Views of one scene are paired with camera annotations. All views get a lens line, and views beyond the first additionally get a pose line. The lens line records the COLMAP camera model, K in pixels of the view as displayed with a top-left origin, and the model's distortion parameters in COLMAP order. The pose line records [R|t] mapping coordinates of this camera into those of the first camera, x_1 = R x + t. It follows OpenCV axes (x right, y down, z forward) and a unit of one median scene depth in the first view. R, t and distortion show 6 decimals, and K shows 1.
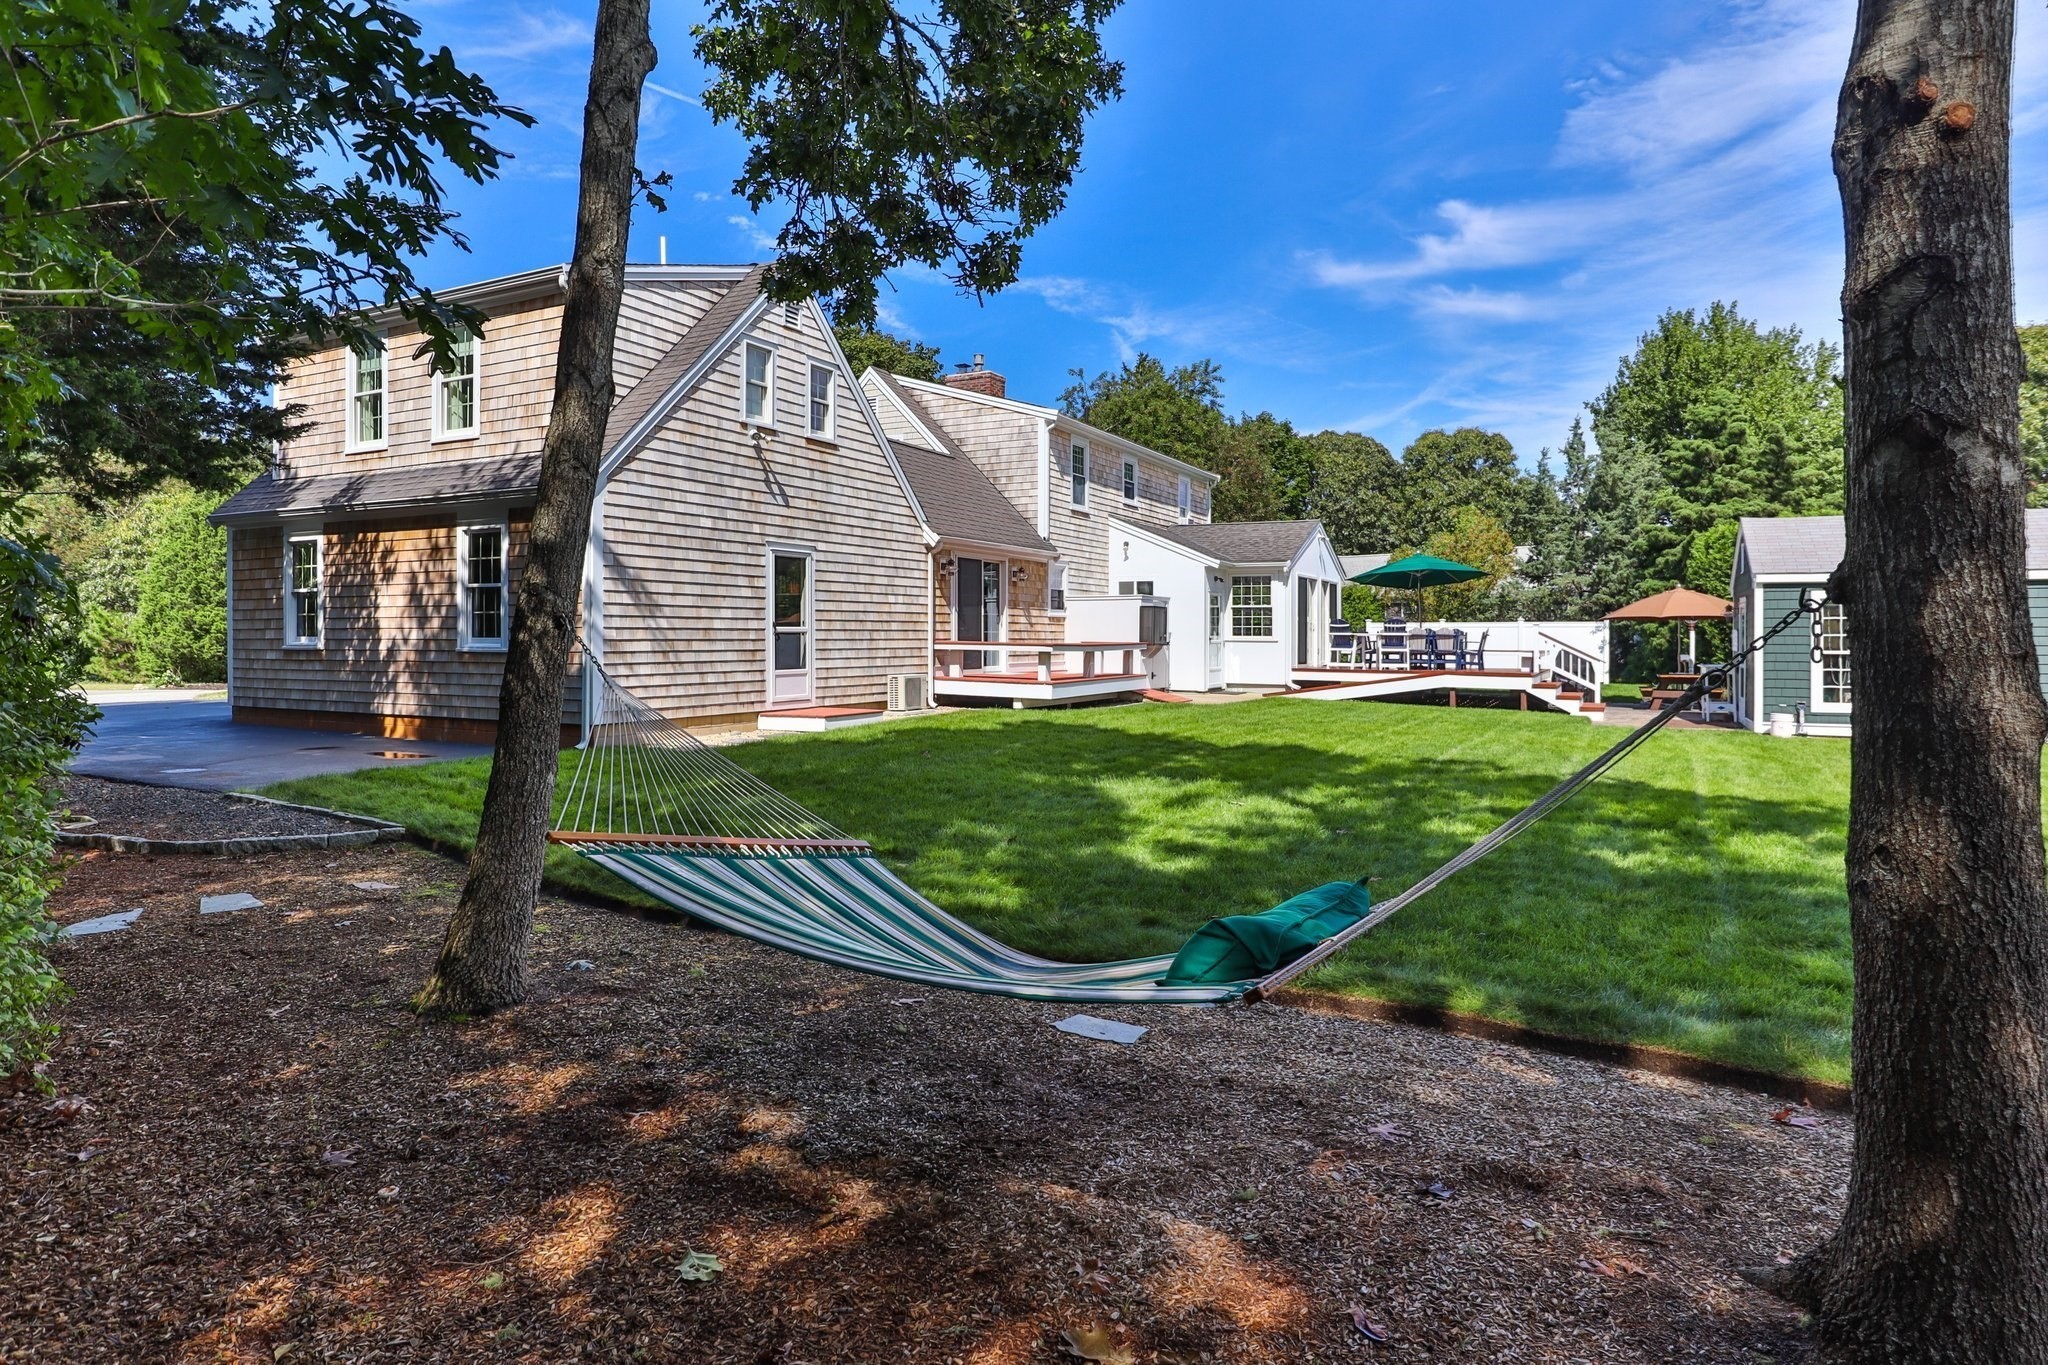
lens RADIAL K [[1135.4, 0, 1023.1], [0, 1135.4, 649.8], [0, 0, 1]] dist [-0.017216, 0.000716]
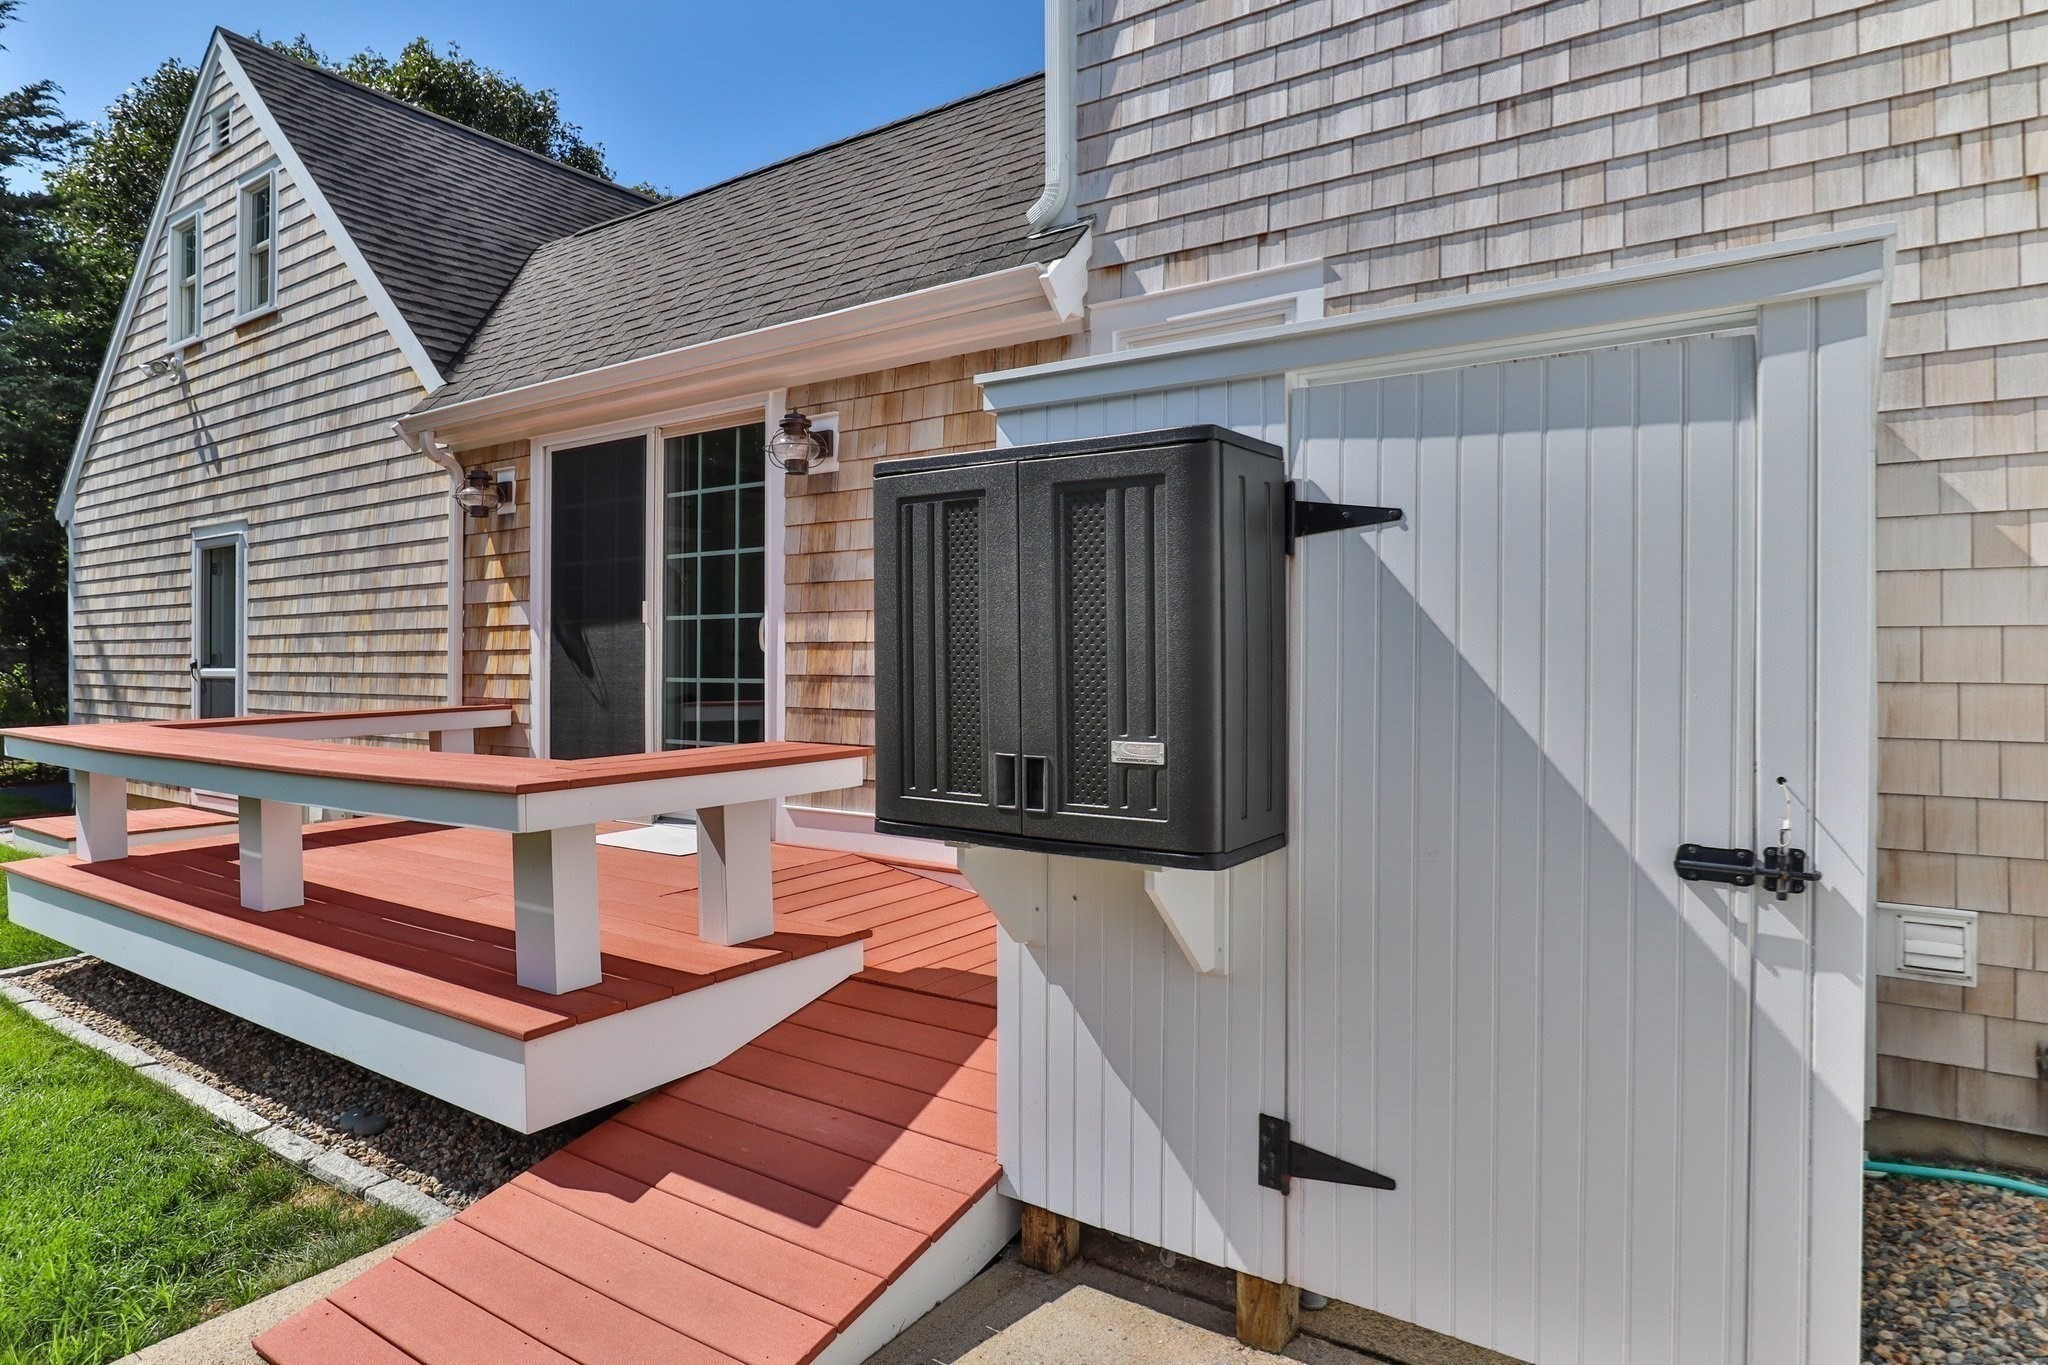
lens RADIAL K [[1117.3, 0, 1024.0], [0, 1117.3, 682.5], [0, 0, 1]] dist [-0.018917, 0.003668]
pose [[-0.104904, 0.019460, -0.994292, 0.258244], [-0.008799, 0.999751, 0.020495, -0.023250], [0.994443, 0.010899, -0.104706, 1.208117]]
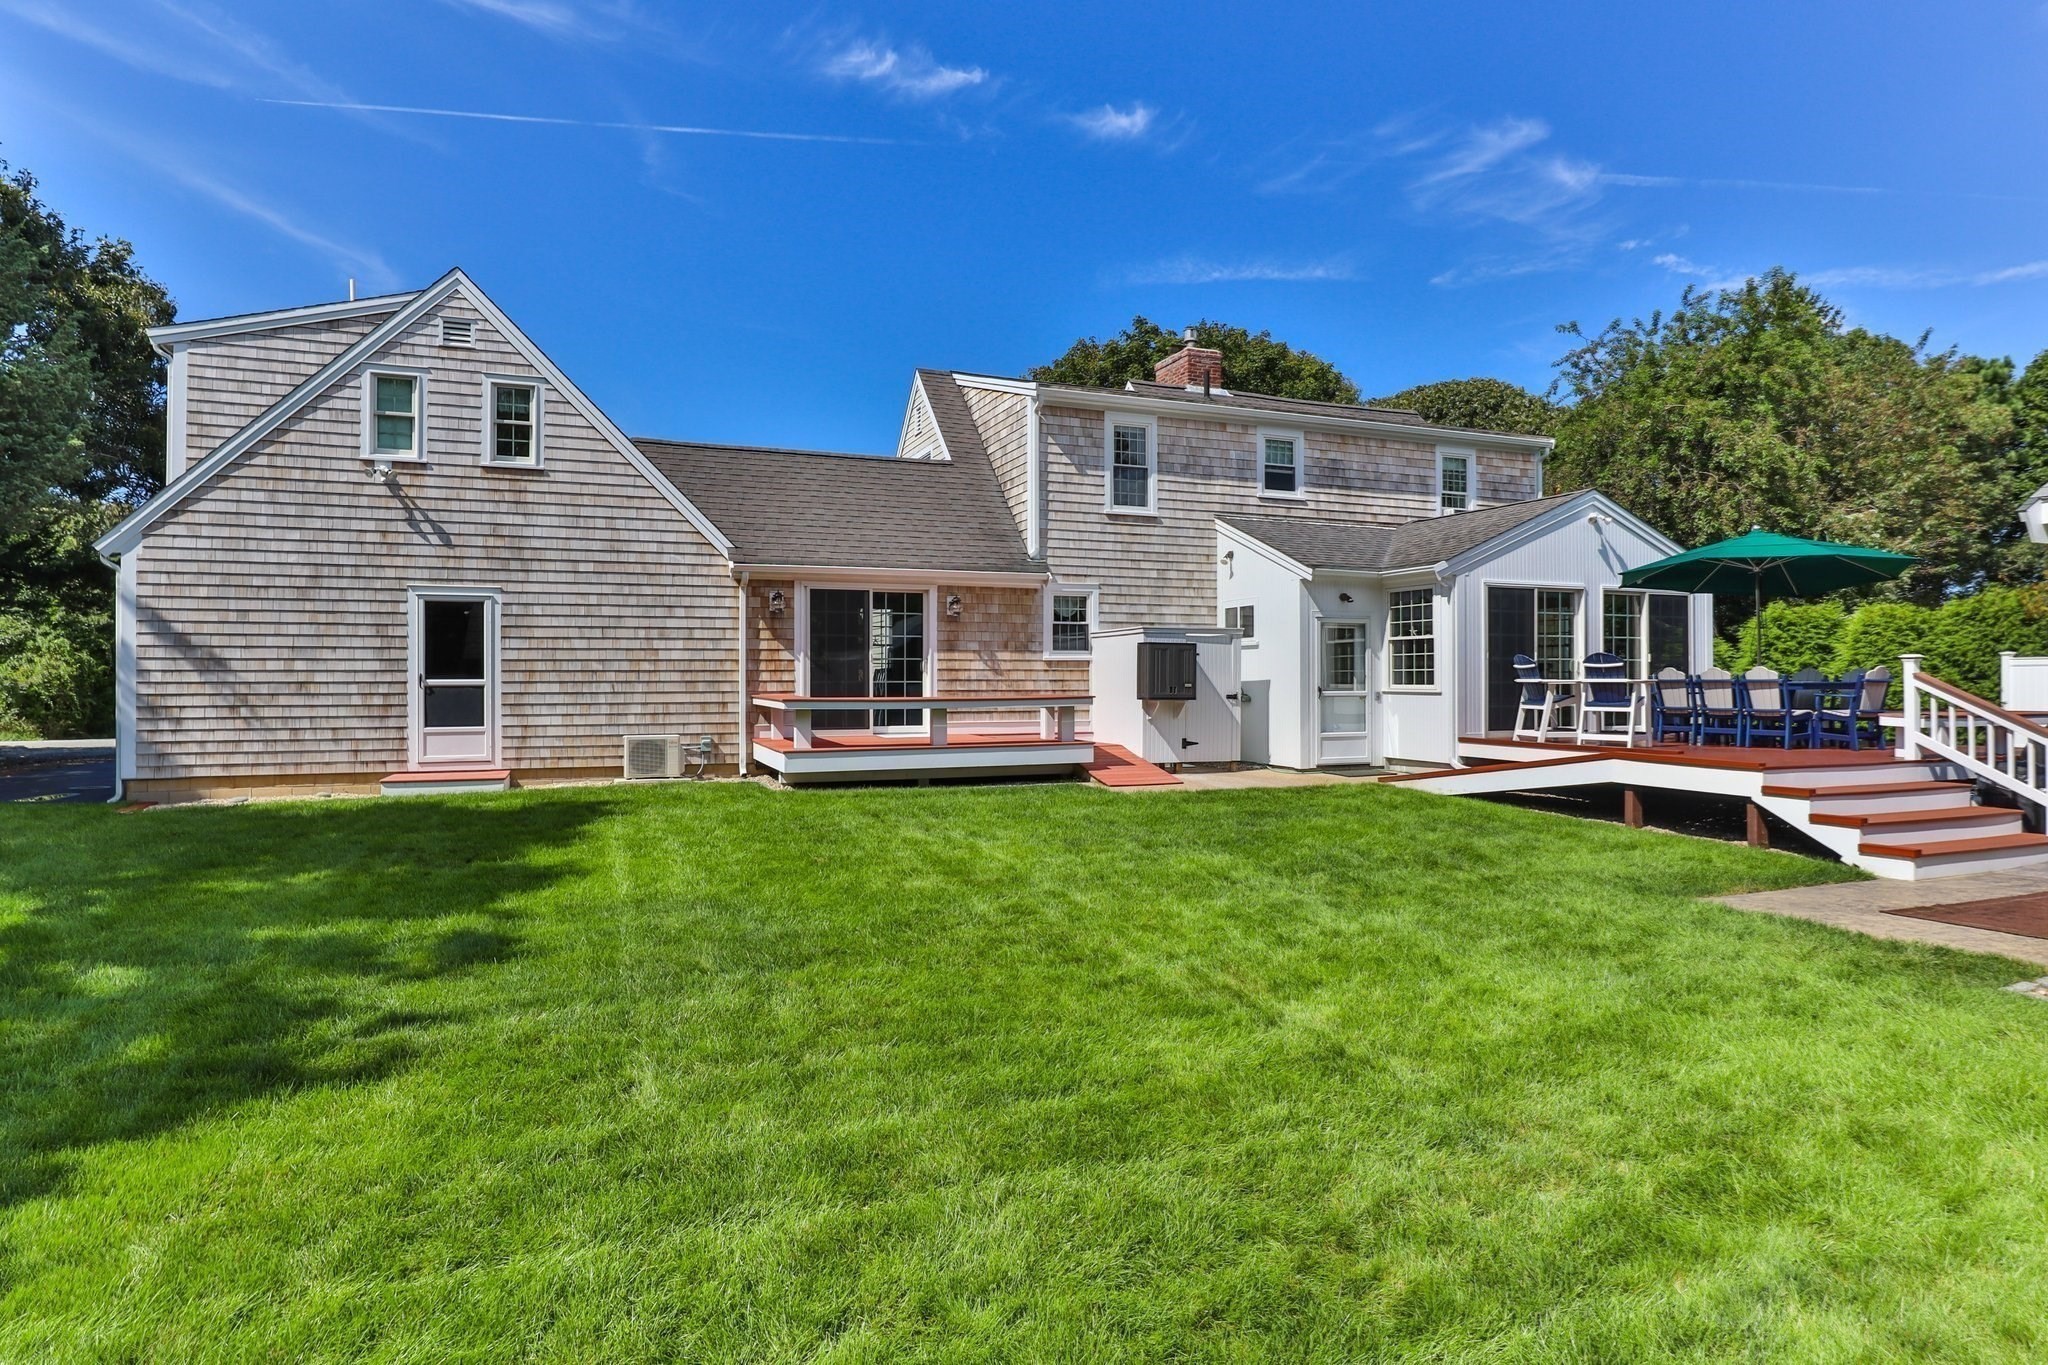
lens RADIAL K [[1117.3, 0, 1024.0], [0, 1117.3, 682.5], [0, 0, 1]] dist [-0.018917, 0.003668]
pose [[0.766357, -0.003248, -0.642407, 0.582857], [-0.002995, 0.999958, -0.008629, -0.009428], [0.642408, 0.008537, 0.766315, 0.508721]]
